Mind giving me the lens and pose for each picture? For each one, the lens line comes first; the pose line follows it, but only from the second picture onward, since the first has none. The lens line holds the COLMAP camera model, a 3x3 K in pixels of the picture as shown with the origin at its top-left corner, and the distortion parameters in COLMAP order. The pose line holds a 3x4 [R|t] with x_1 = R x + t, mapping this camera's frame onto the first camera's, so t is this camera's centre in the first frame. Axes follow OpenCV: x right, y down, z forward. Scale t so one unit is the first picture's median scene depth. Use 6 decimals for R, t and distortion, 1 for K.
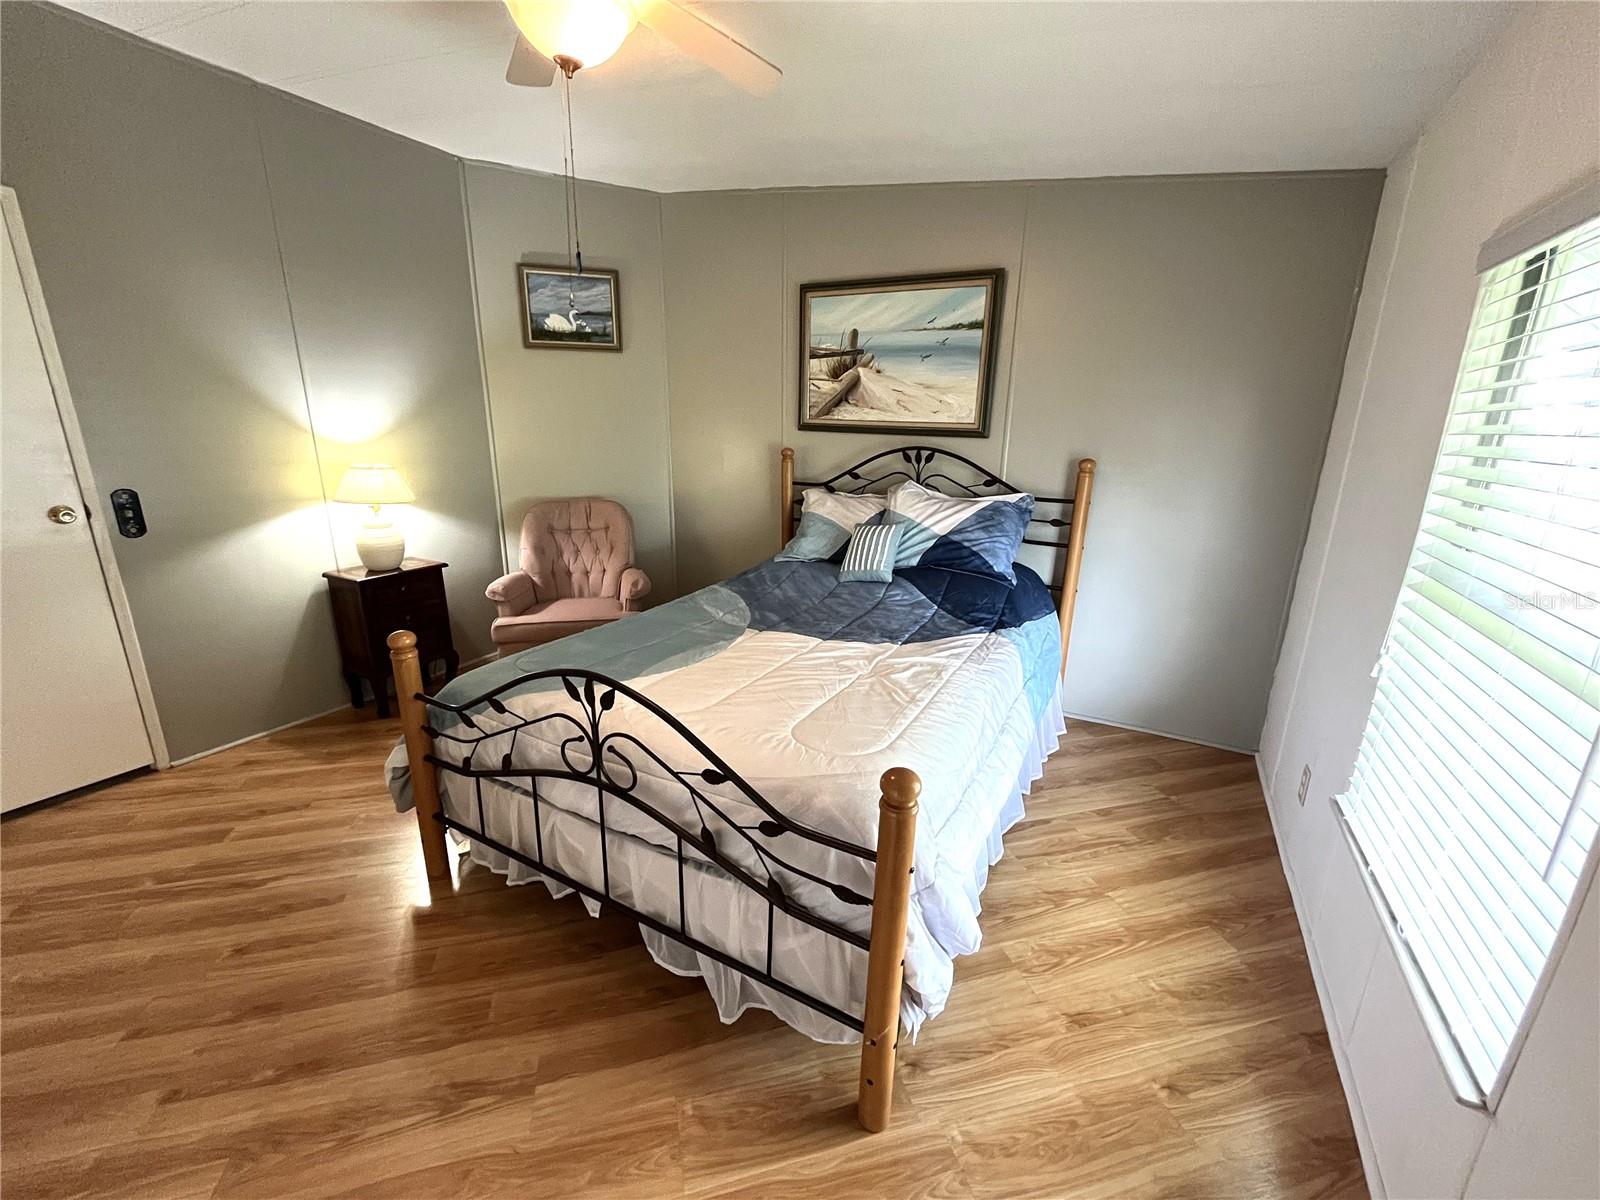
lens RADIAL K [[650.4, 0, 796.7], [0, 650.4, 597.6], [0, 0, 1]] dist [-0.004237, -0.000167]
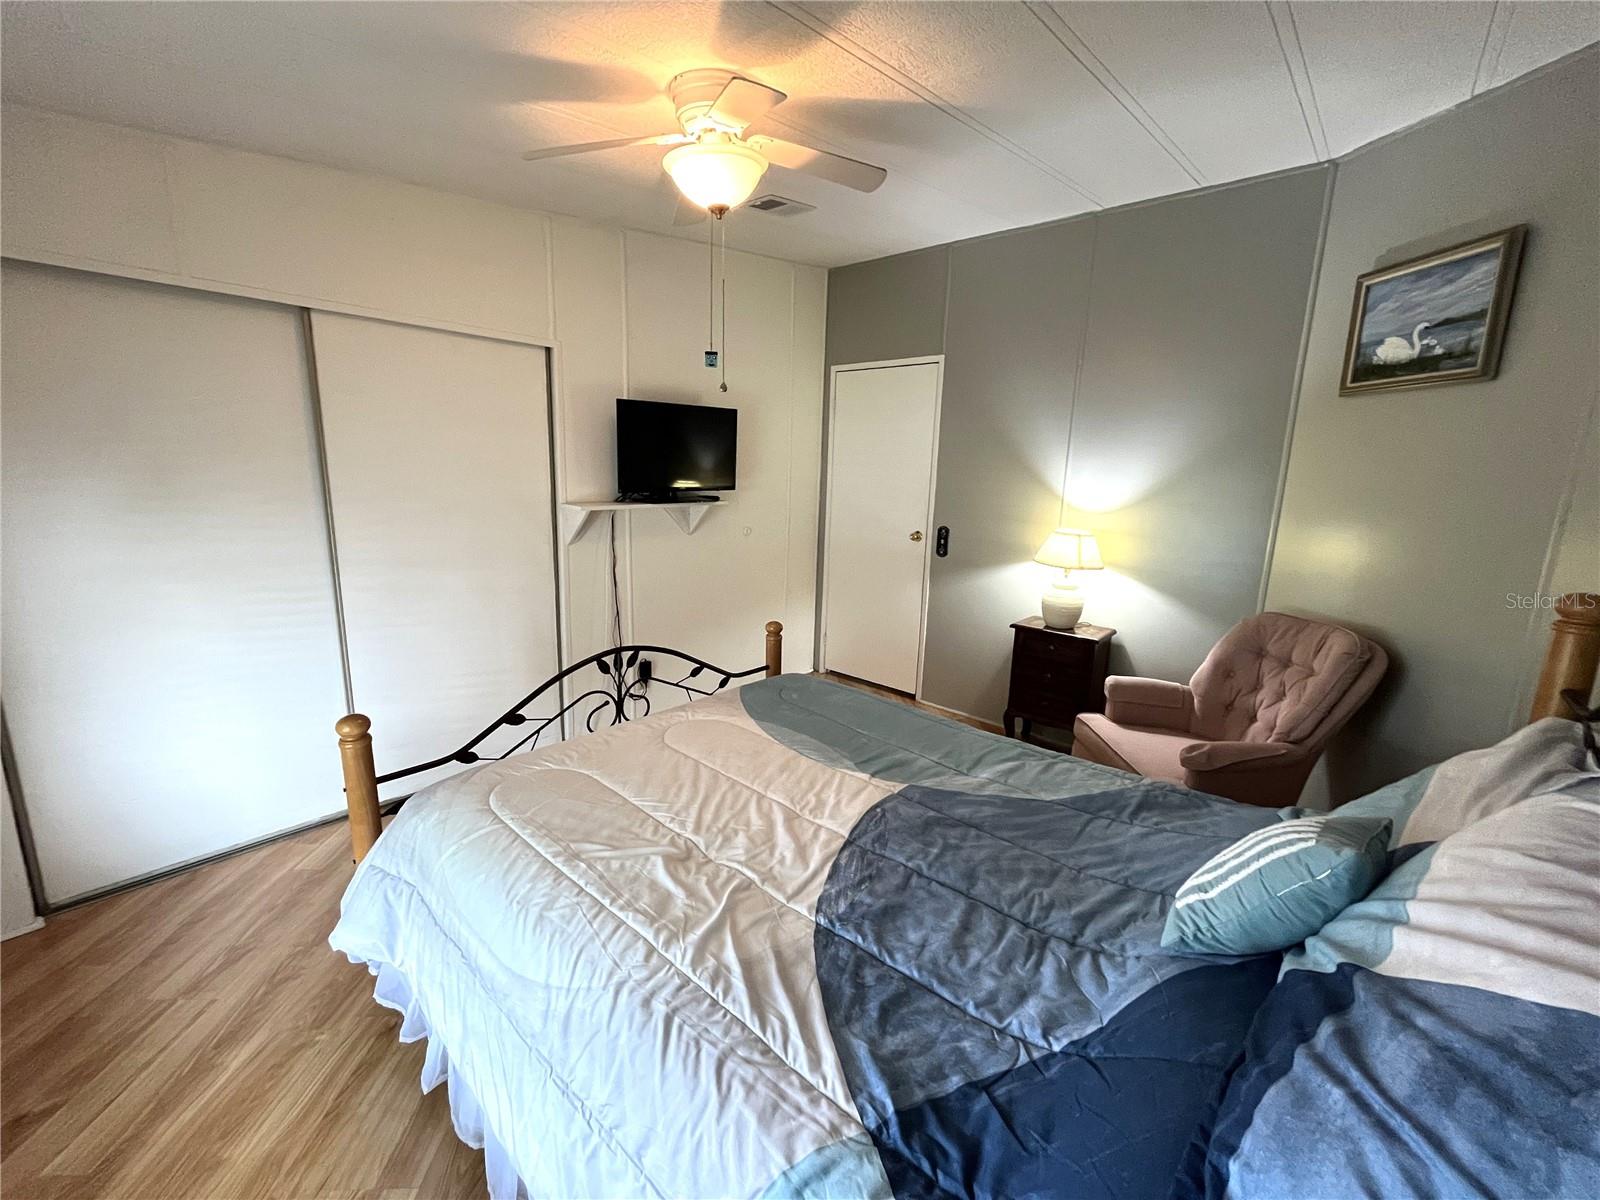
lens RADIAL K [[650.4, 0, 798.2], [0, 650.4, 593.9], [0, 0, 1]] dist [-0.004237, -0.000167]
pose [[-0.221879, 0.168217, -0.960454, 0.417316], [-0.289031, 0.929392, 0.229547, -0.191750], [0.931252, 0.328532, -0.157593, 0.675468]]
